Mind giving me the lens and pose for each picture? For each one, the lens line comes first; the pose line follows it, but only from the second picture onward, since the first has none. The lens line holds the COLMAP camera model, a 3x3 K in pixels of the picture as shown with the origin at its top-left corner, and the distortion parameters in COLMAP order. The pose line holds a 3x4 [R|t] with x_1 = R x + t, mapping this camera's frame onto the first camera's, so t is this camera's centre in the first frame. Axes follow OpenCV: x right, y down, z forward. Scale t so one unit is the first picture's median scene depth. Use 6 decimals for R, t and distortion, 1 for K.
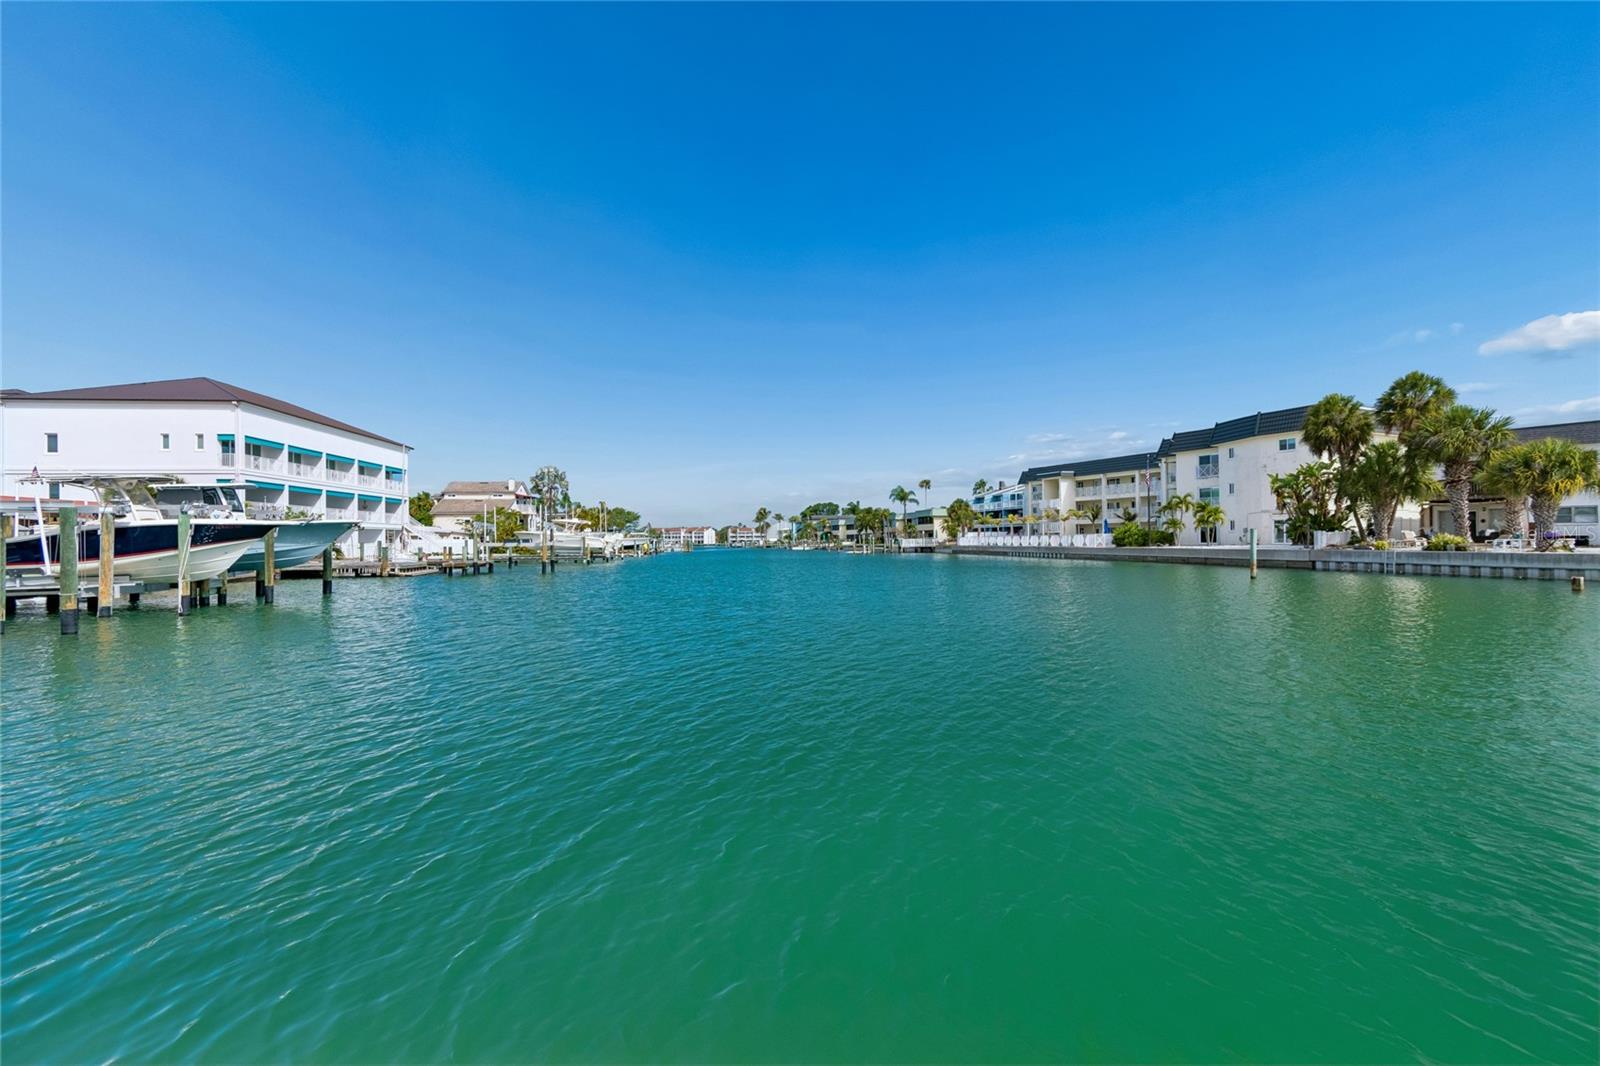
lens RADIAL K [[713.1, 0, 813.2], [0, 713.1, 539.5], [0, 0, 1]] dist [0.003328, -0.000202]
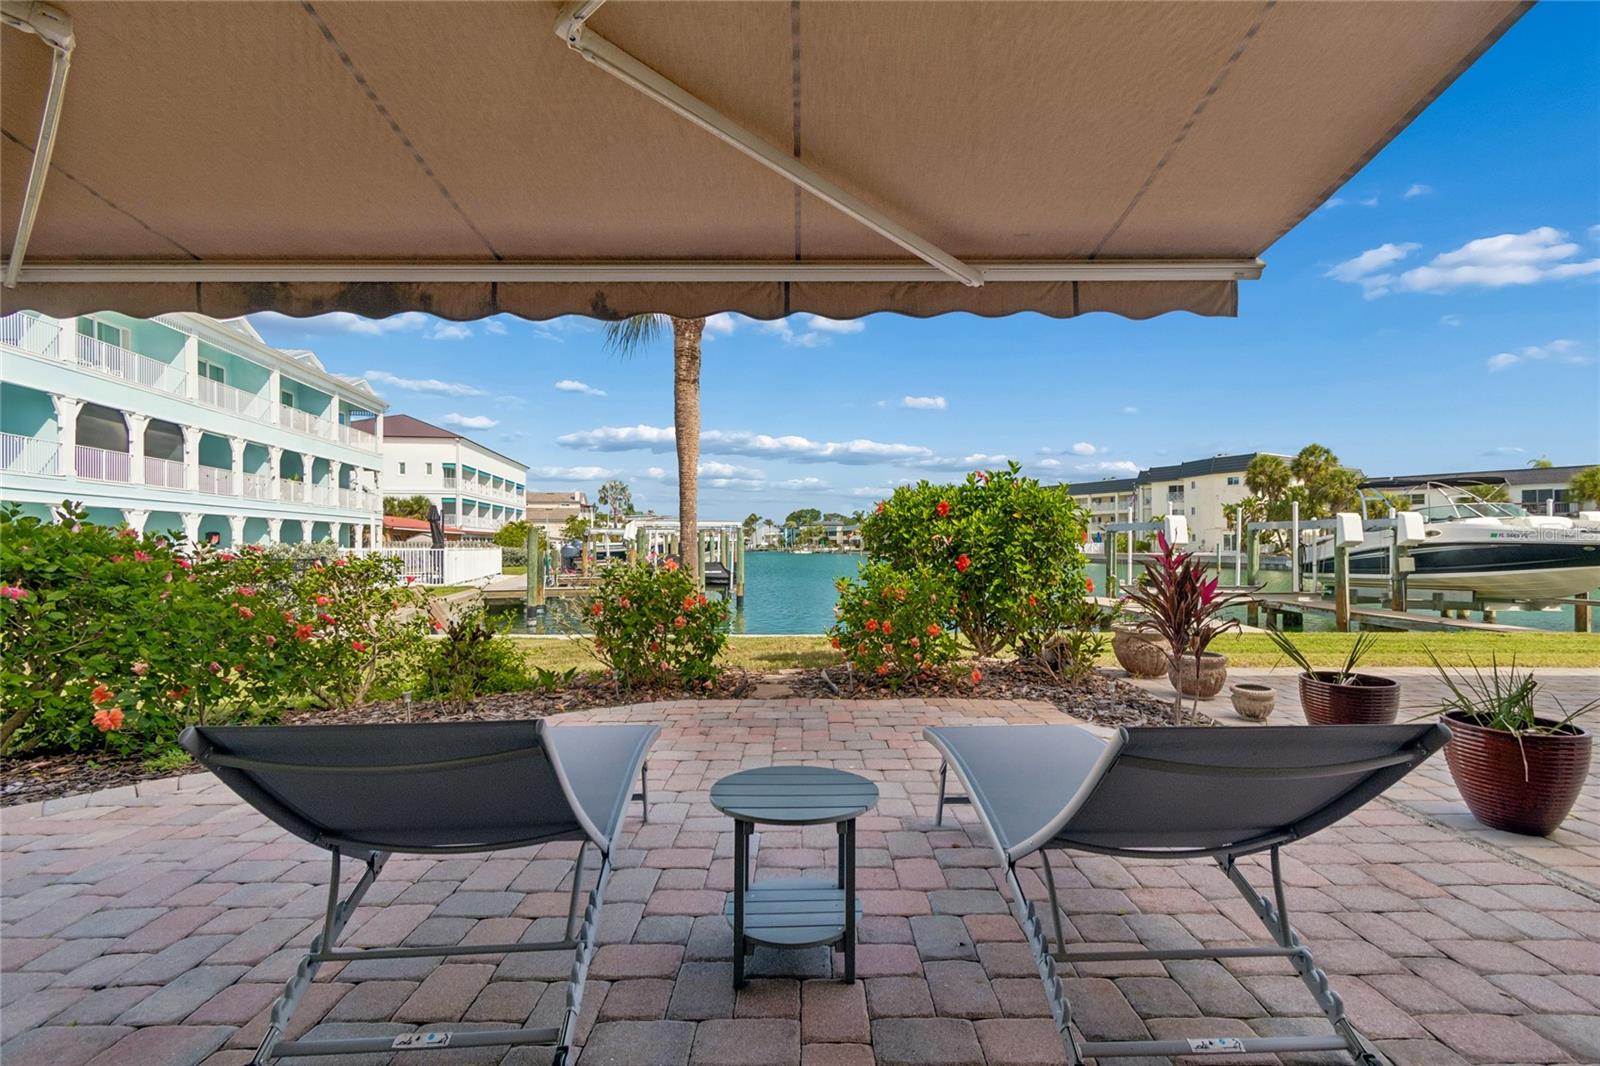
lens RADIAL K [[713.1, 0, 813.2], [0, 713.1, 539.5], [0, 0, 1]] dist [0.003328, -0.000202]
pose [[0.997756, 0.006118, 0.066677, -0.165178], [-0.005815, 0.999972, -0.004740, -0.004206], [-0.066704, 0.004341, 0.997763, -0.225244]]
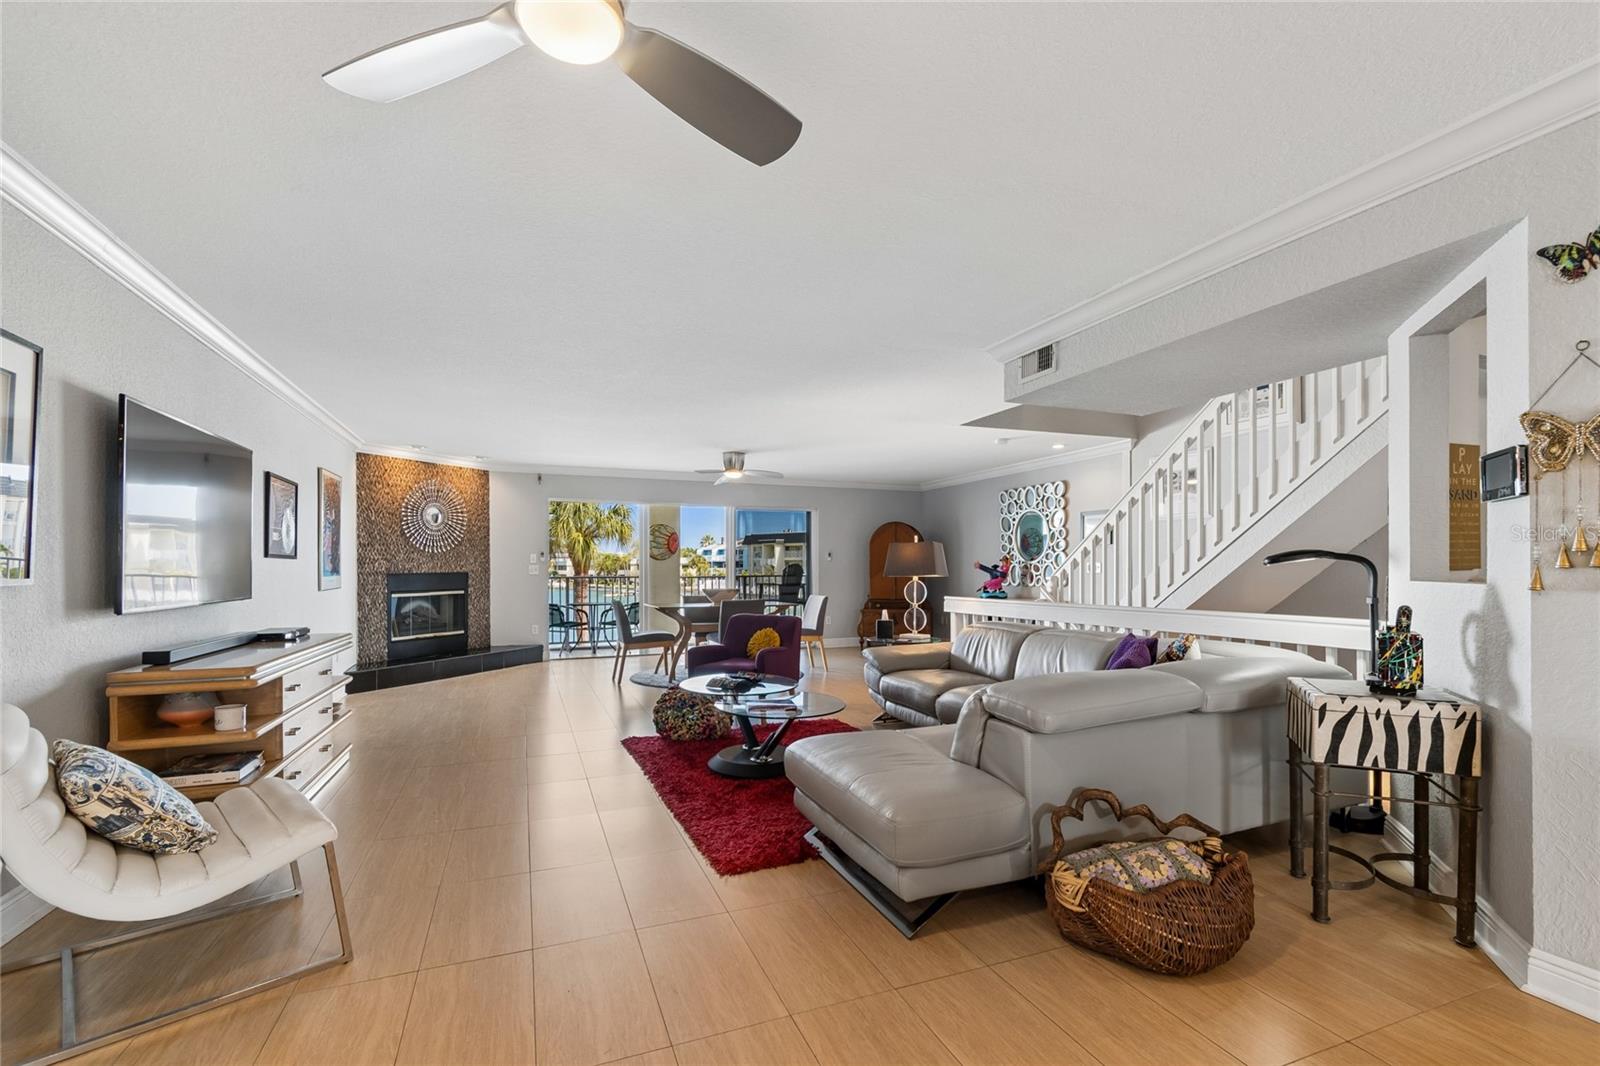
lens RADIAL K [[721.3, 0, 825.0], [0, 721.3, 554.4], [0, 0, 1]] dist [-0.000660, -0.001547]
pose [[0.897721, 0.013221, 0.440366, -0.212065], [-0.005423, 0.999806, -0.018961, -0.041446], [-0.440531, 0.014633, 0.897618, -0.359469]]
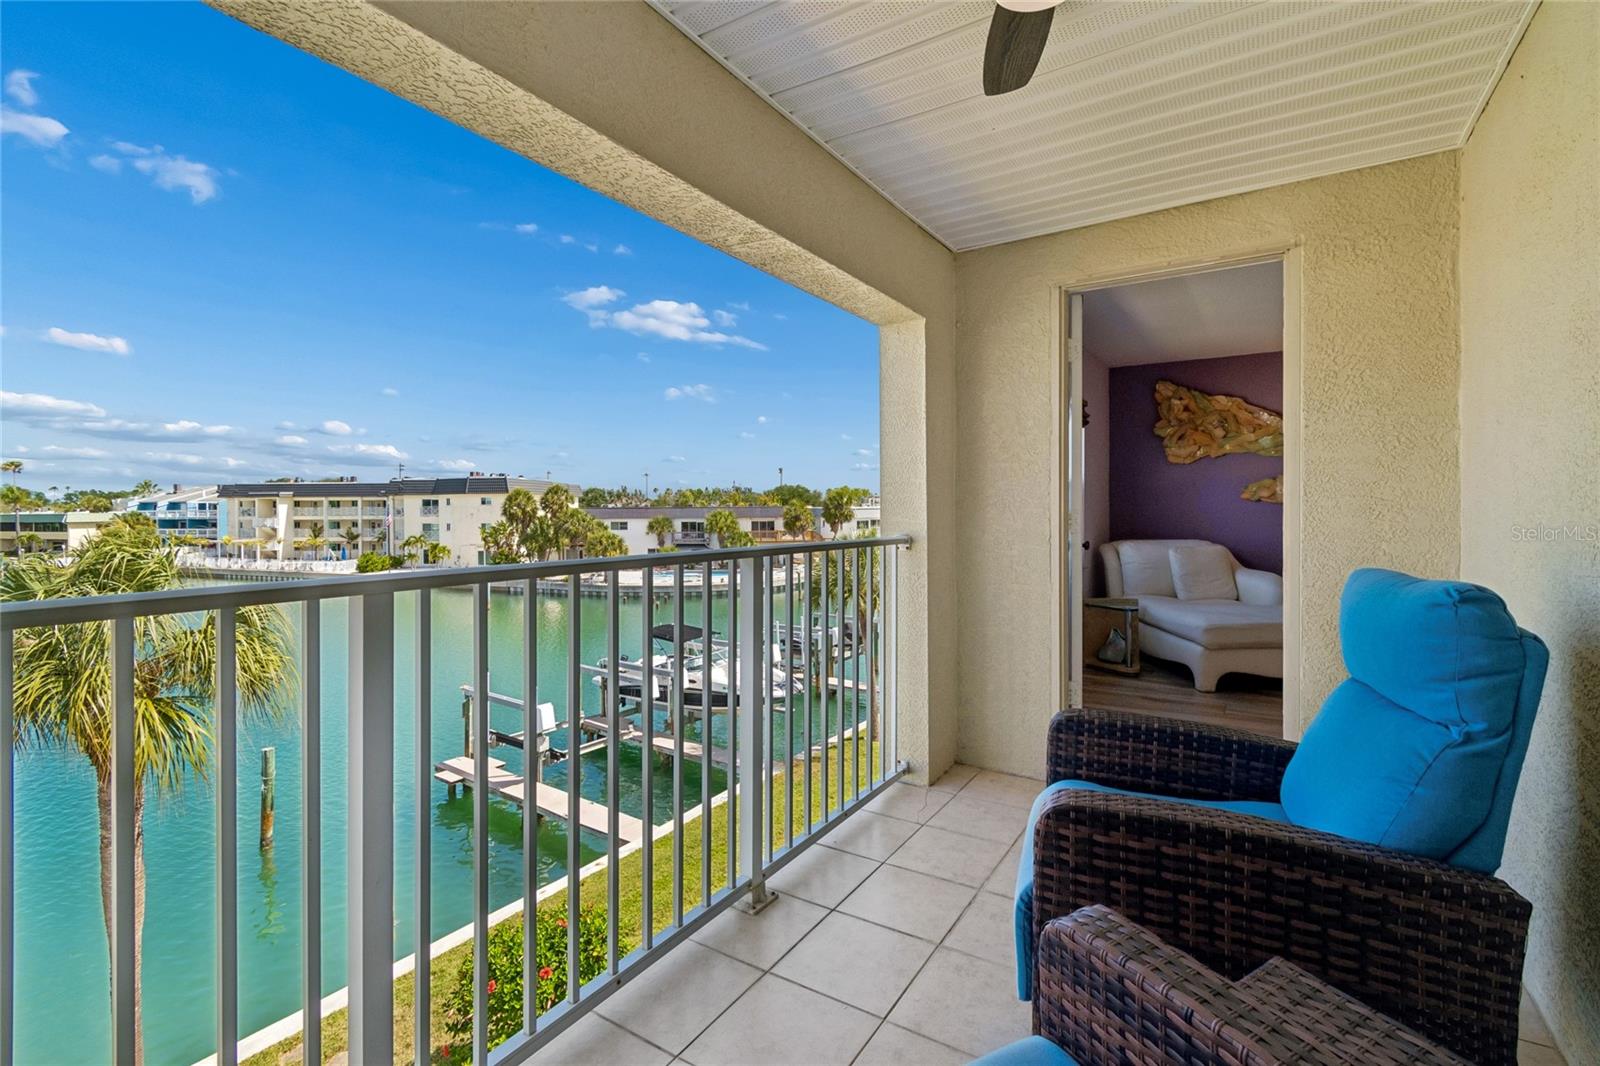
lens RADIAL K [[722.4, 0, 824.3], [0, 722.4, 507.8], [0, 0, 1]] dist [-0.001708, -0.000942]
pose [[0.478140, 0.003174, 0.878278, -0.218903], [-0.001084, 0.999995, -0.003024, -0.075360], [-0.878283, 0.000494, 0.478141, -0.233582]]
